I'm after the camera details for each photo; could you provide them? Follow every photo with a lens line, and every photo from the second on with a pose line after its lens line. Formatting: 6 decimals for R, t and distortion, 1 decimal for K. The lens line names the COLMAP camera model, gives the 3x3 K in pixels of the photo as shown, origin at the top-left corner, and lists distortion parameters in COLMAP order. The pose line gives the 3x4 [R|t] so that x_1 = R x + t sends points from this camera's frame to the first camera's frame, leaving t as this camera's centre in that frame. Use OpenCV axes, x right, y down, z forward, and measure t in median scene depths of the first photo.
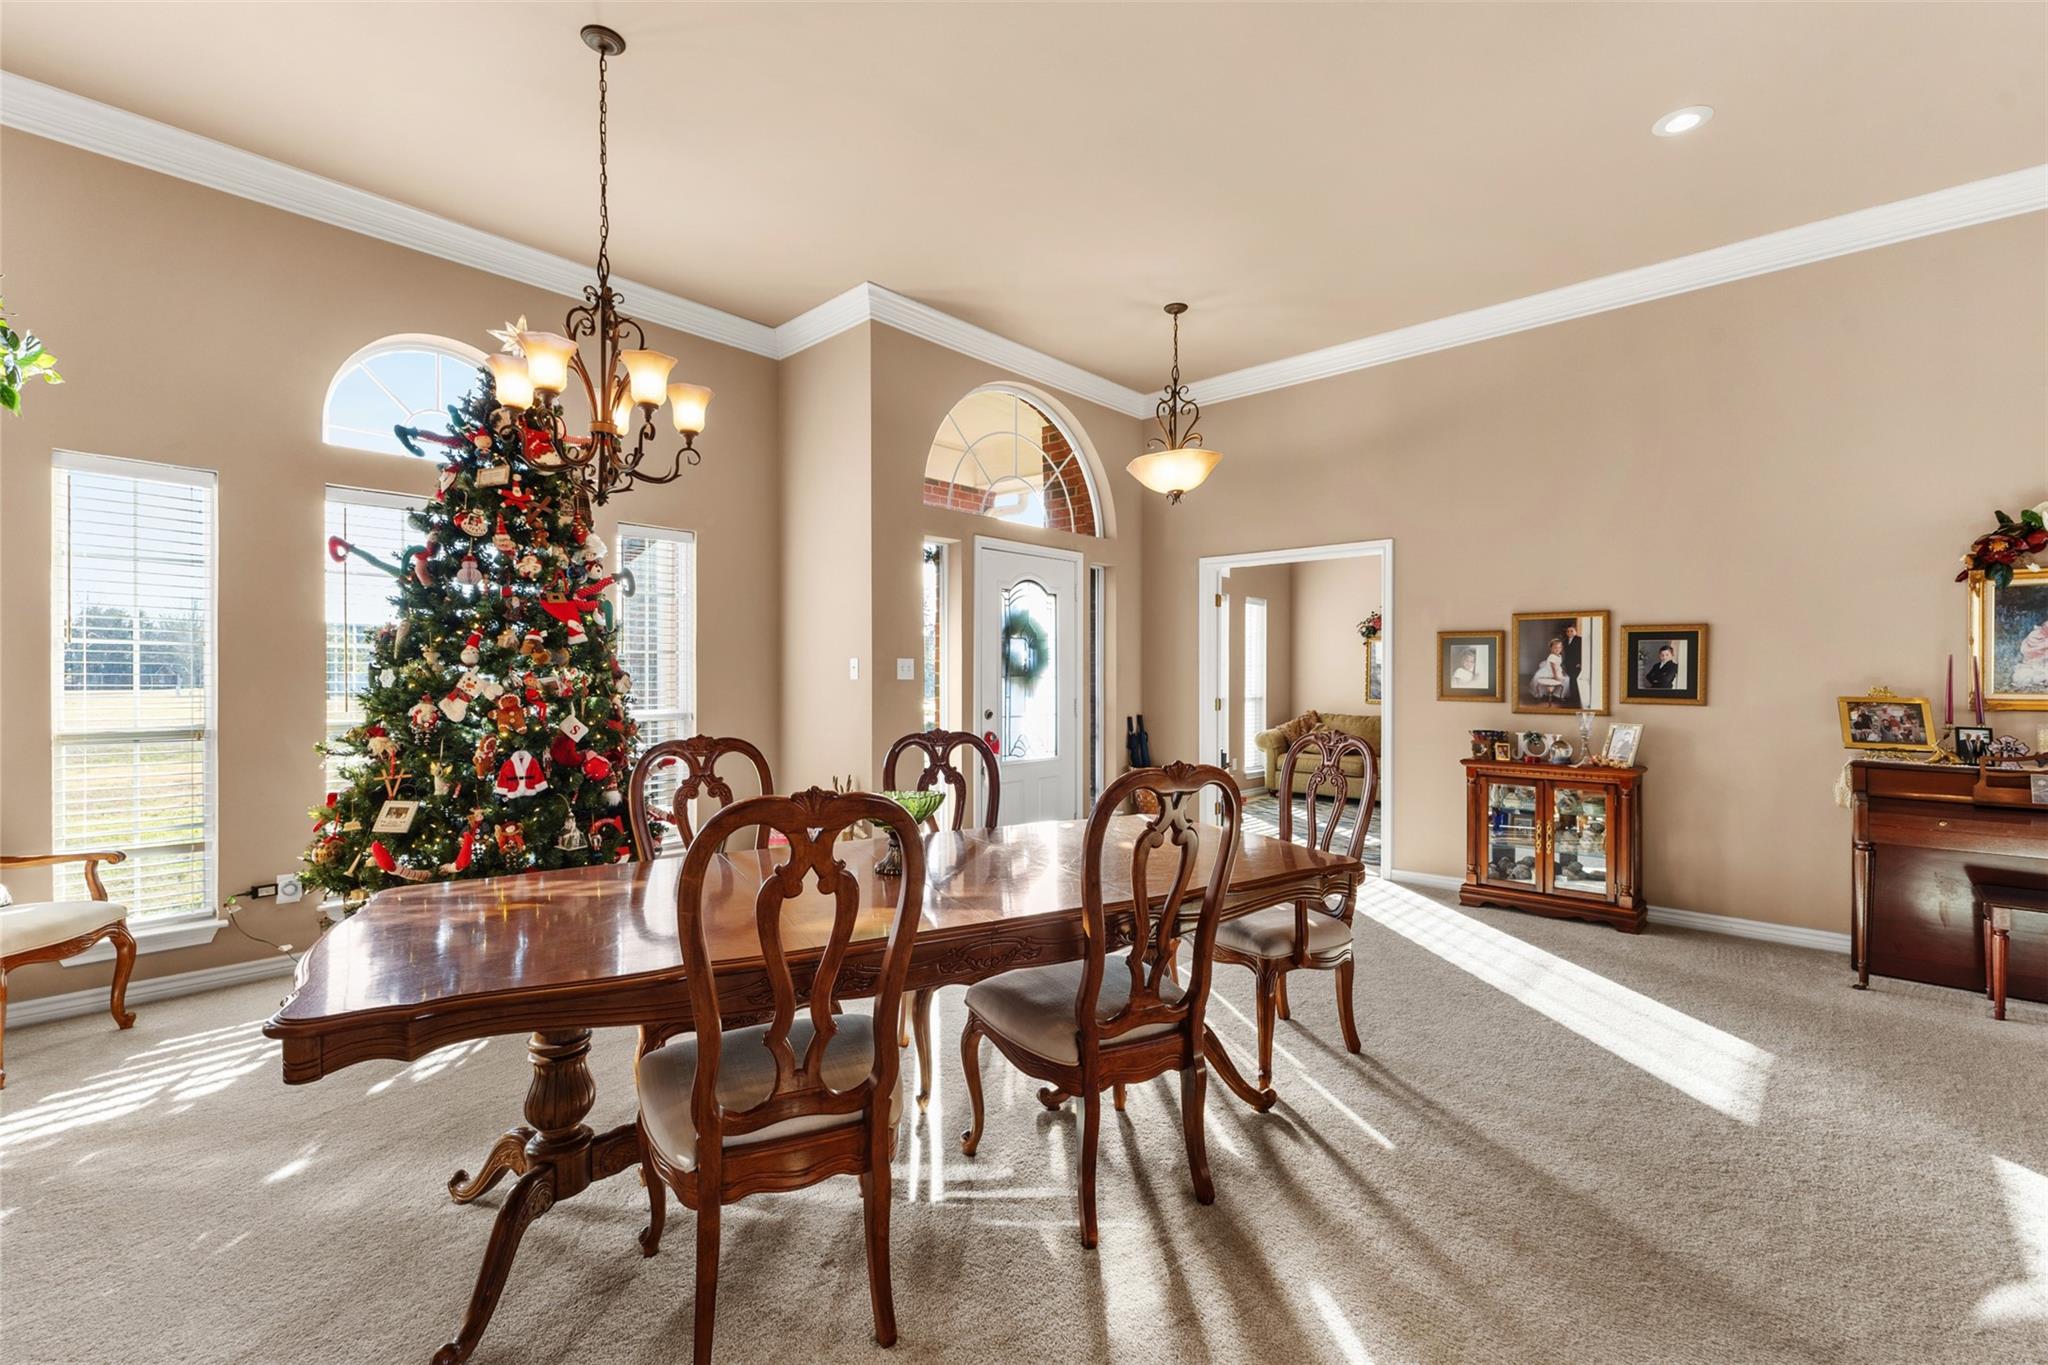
lens RADIAL K [[882.2, 0, 1035.1], [0, 882.2, 674.1], [0, 0, 1]] dist [0.009978, -0.002914]
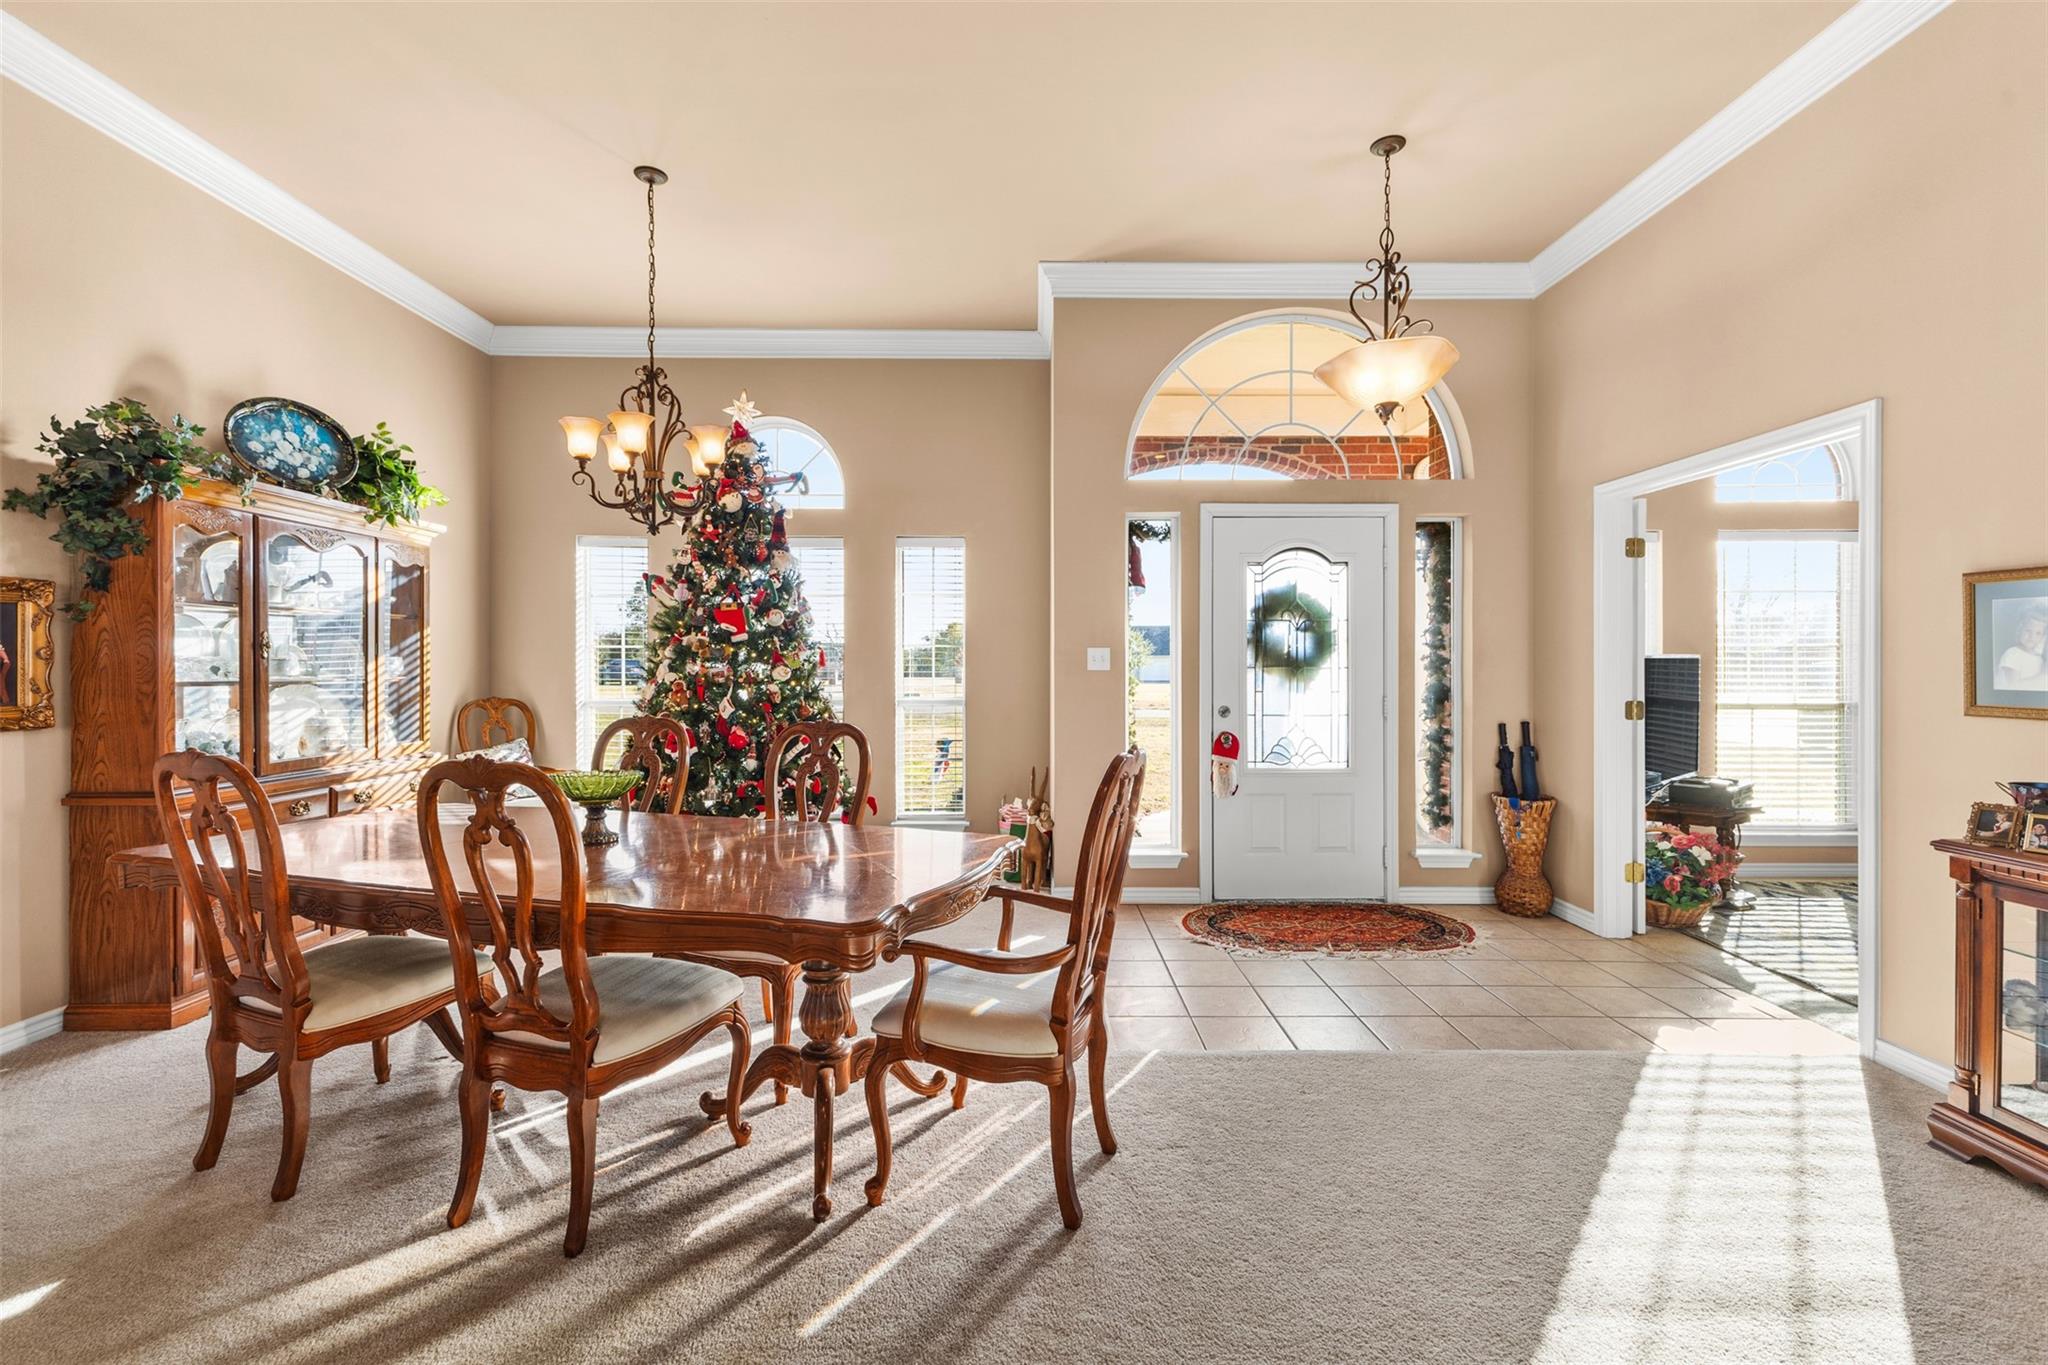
lens RADIAL K [[882.2, 0, 1029.2], [0, 882.2, 672.4], [0, 0, 1]] dist [0.009978, -0.002914]
pose [[0.680462, 0.004541, -0.732769, 0.497522], [0.003836, 0.999945, 0.009758, -0.000605], [0.732773, -0.009451, 0.680407, 0.311878]]
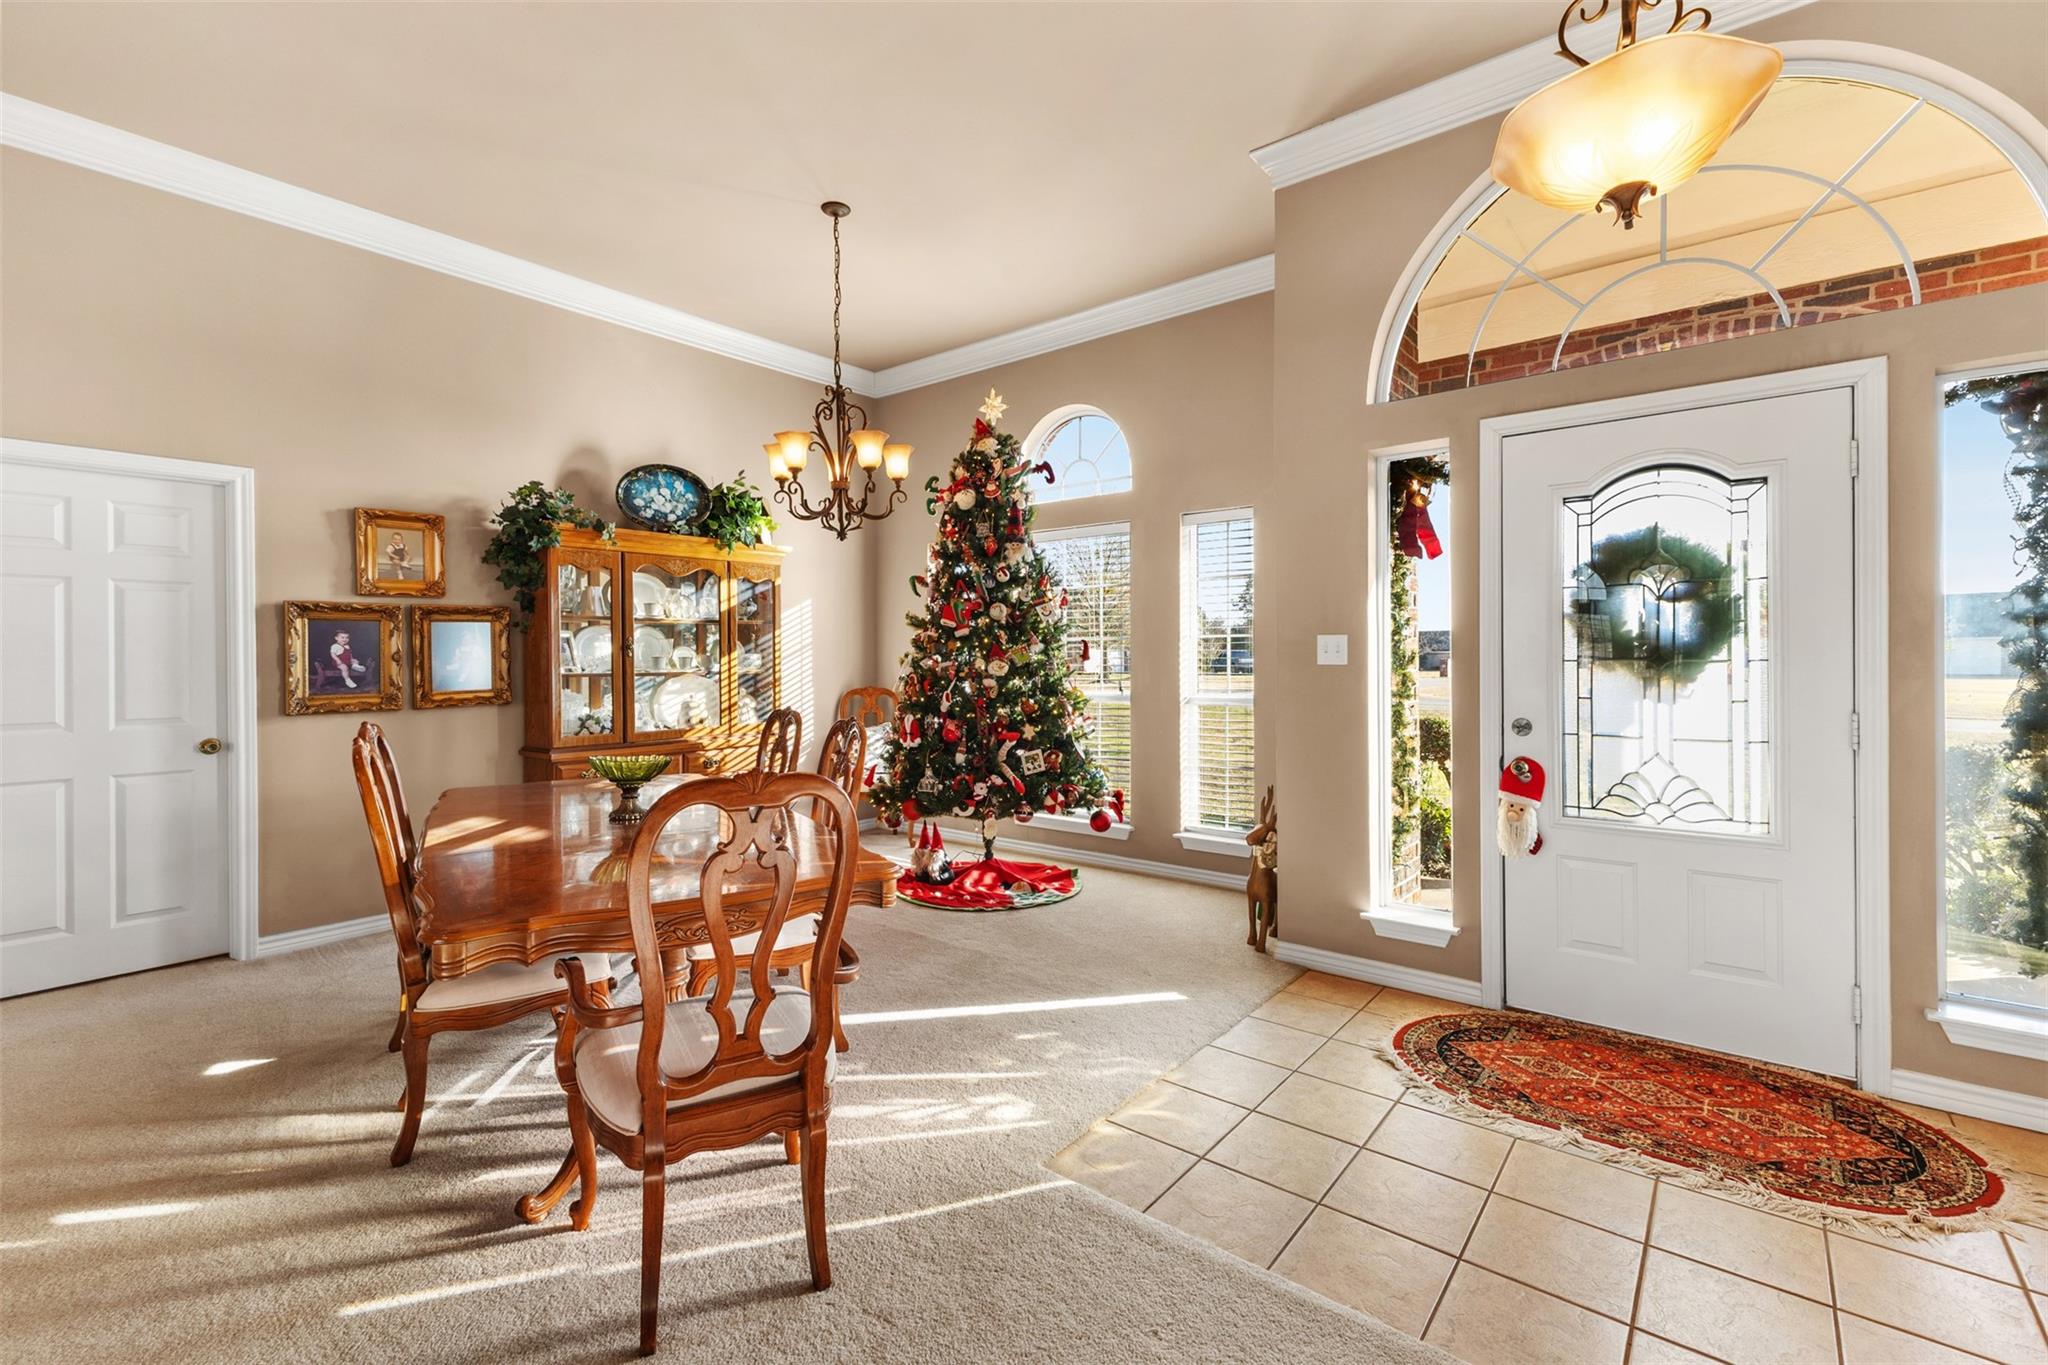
lens RADIAL K [[882.2, 0, 1031.7], [0, 882.2, 663.7], [0, 0, 1]] dist [0.009978, -0.002914]
pose [[0.063154, 0.007235, -0.997978, 0.554644], [0.010962, 0.999908, 0.007943, -0.002554], [0.997944, -0.011441, 0.063069, 0.723921]]
